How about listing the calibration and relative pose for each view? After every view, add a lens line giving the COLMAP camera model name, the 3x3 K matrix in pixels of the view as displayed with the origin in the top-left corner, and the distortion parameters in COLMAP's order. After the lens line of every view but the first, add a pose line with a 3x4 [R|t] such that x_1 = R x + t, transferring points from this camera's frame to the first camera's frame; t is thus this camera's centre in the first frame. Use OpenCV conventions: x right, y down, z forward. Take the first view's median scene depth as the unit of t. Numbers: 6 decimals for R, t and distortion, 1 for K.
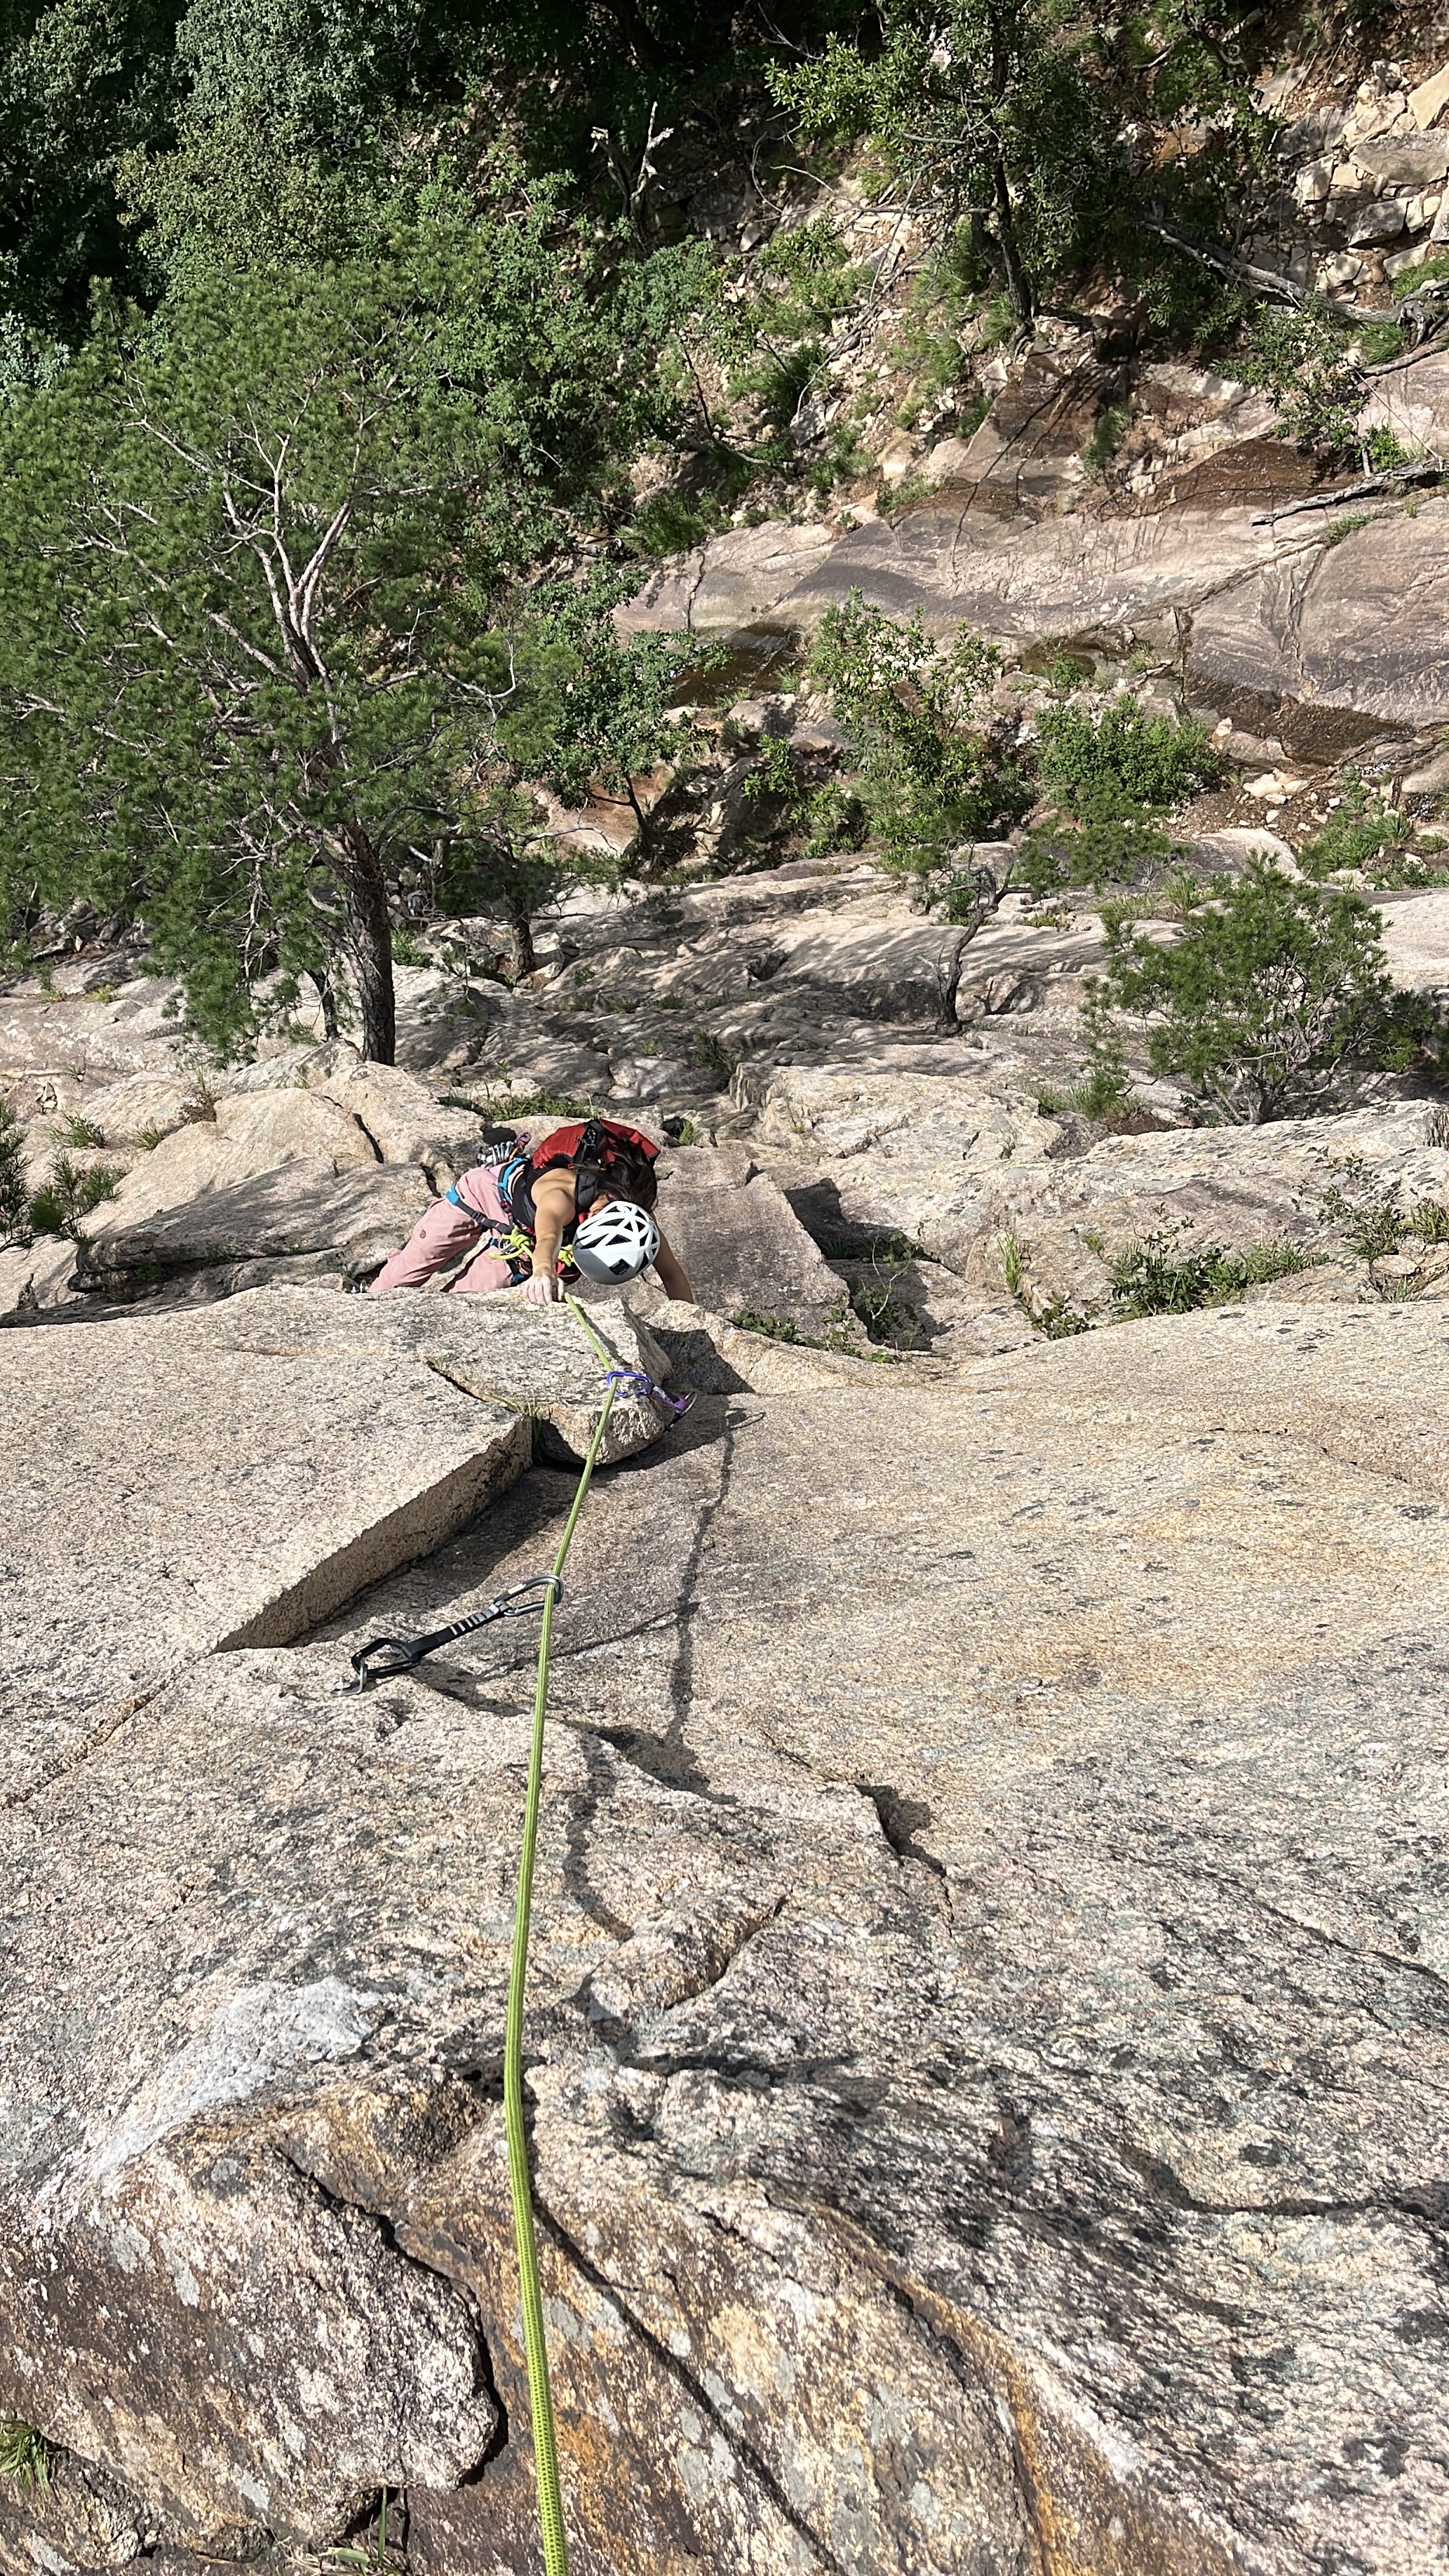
lens RADIAL K [[2301.7, 0, 730.1], [0, 2301.7, 1296.8], [0, 0, 1]] dist [0.081664, -0.073673]
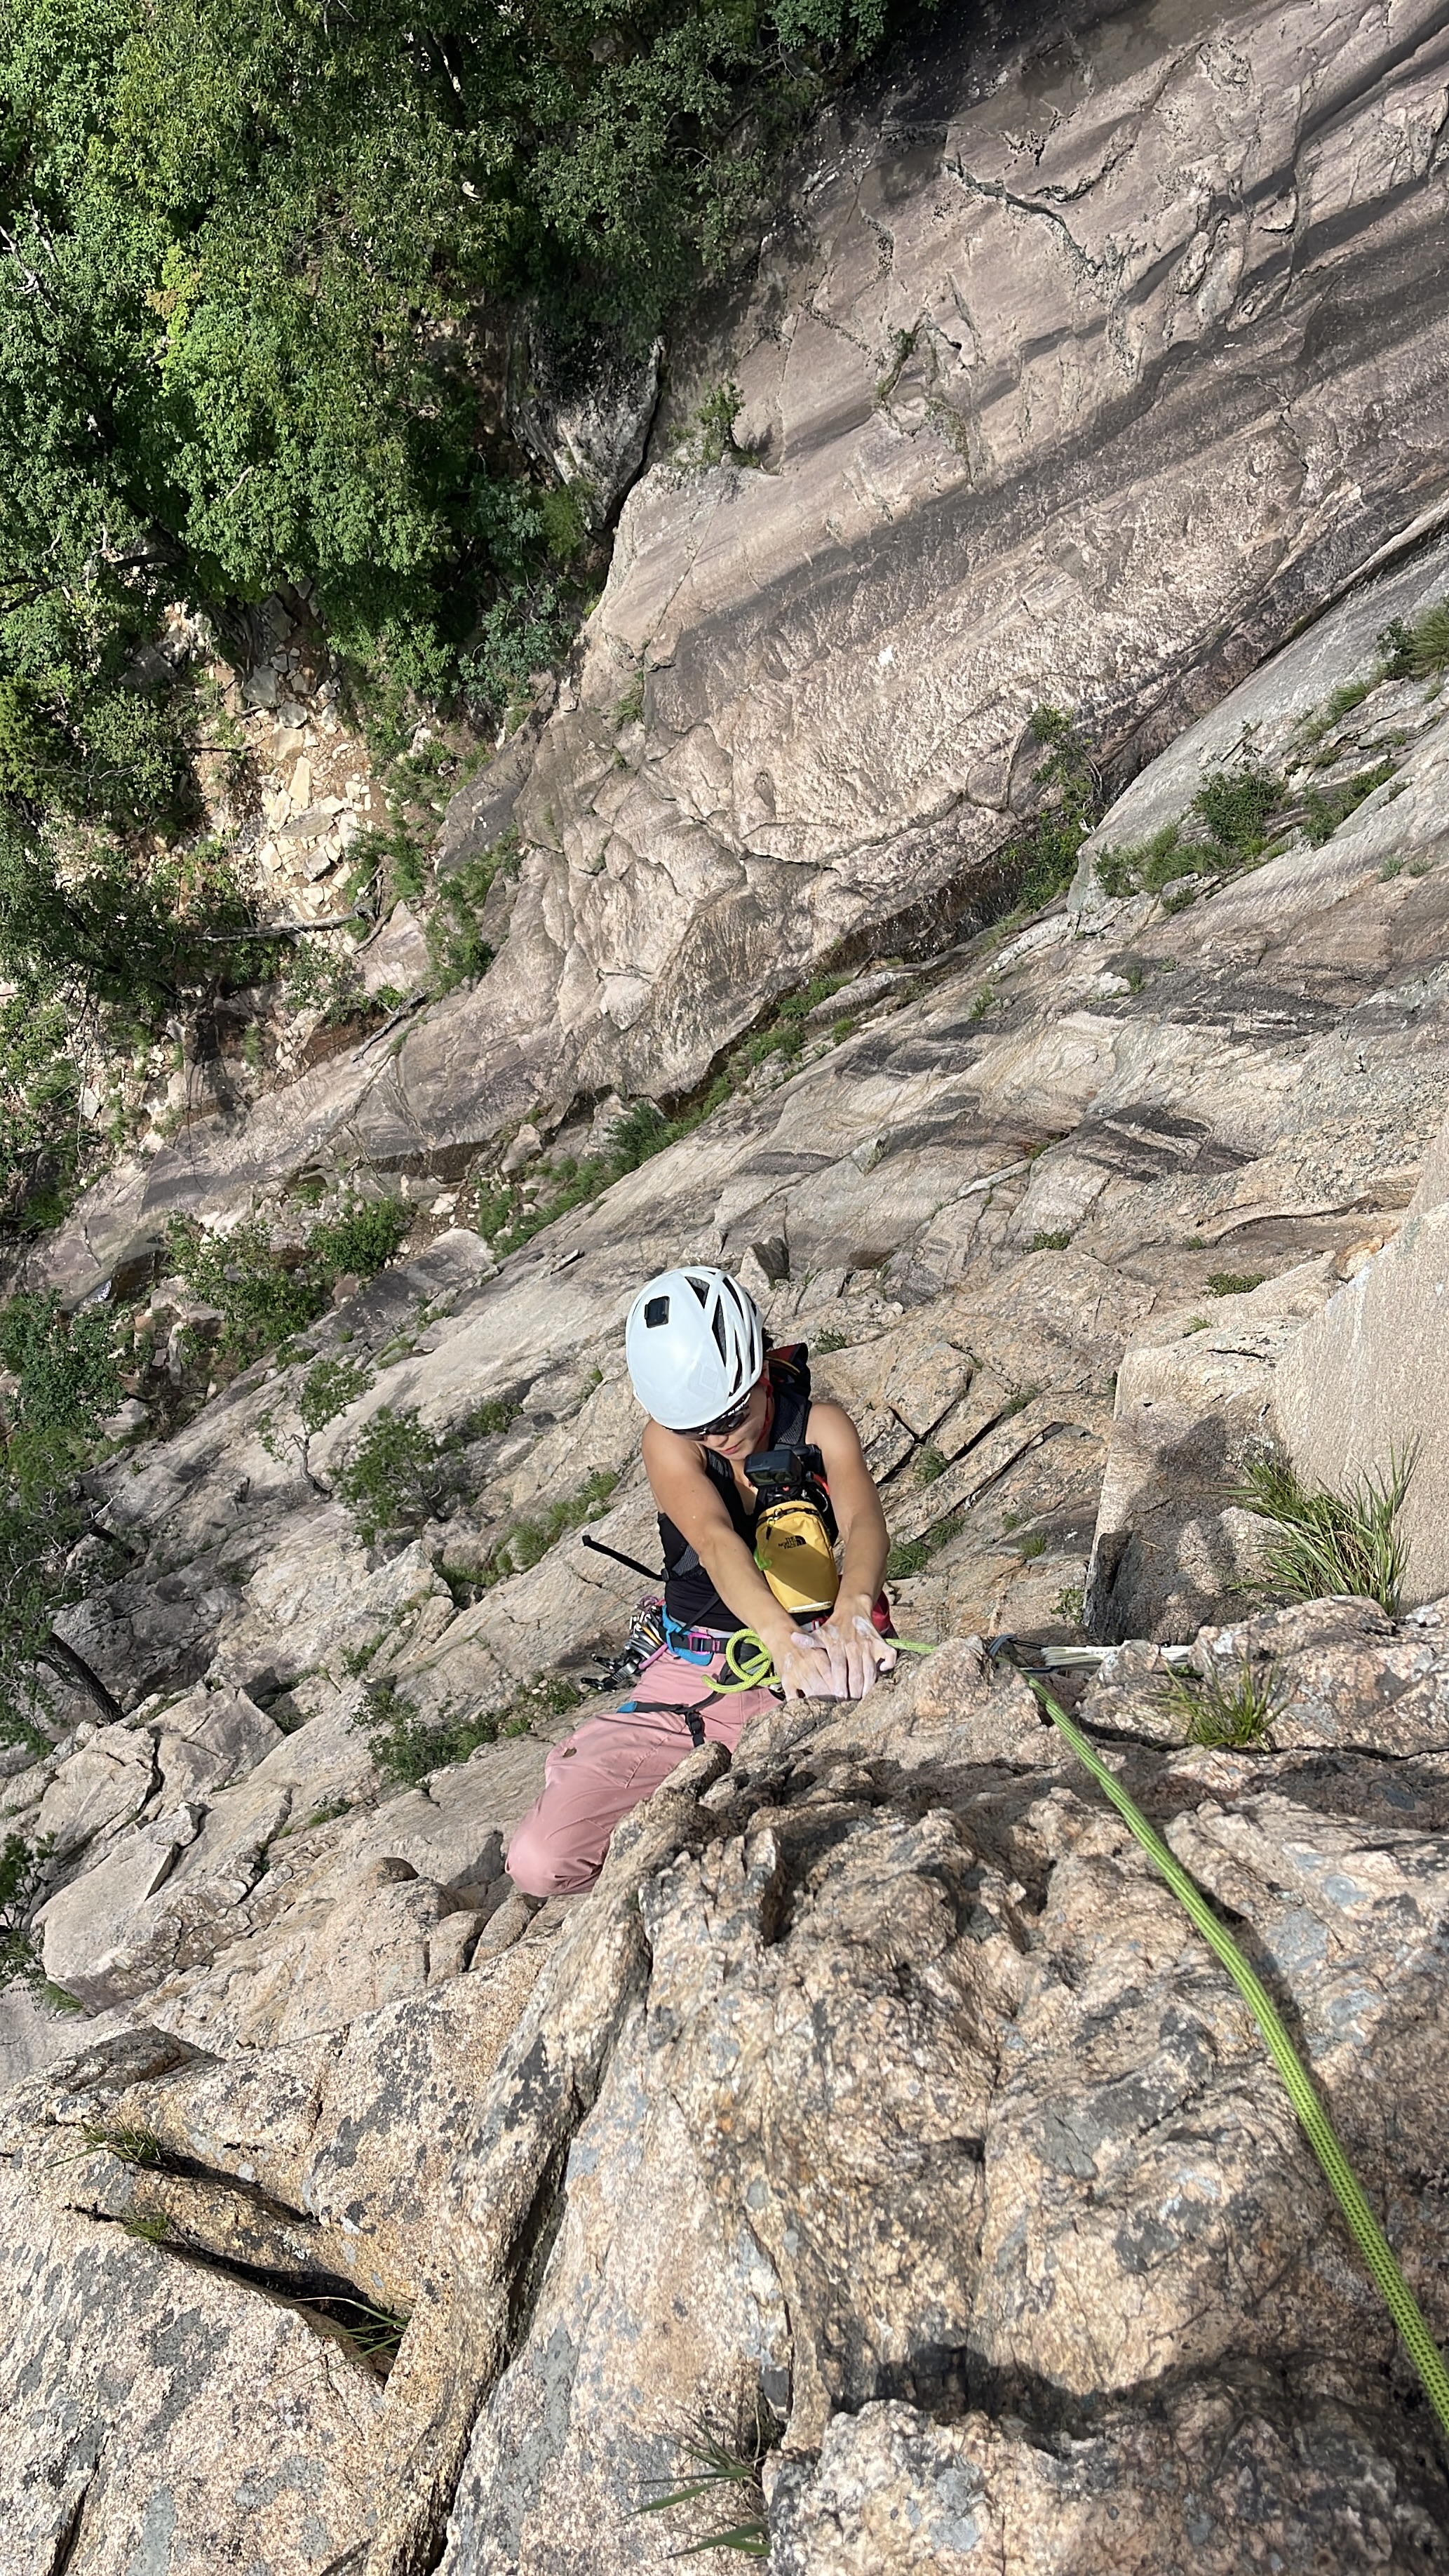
lens RADIAL K [[2301.7, 0, 729.4], [0, 2301.7, 1269.0], [0, 0, 1]] dist [0.081664, -0.073673]
pose [[0.818364, -0.559081, 0.133077, 0.378988], [0.565451, 0.824685, -0.012617, -0.094683], [-0.102692, 0.085574, 0.991025, -1.775559]]
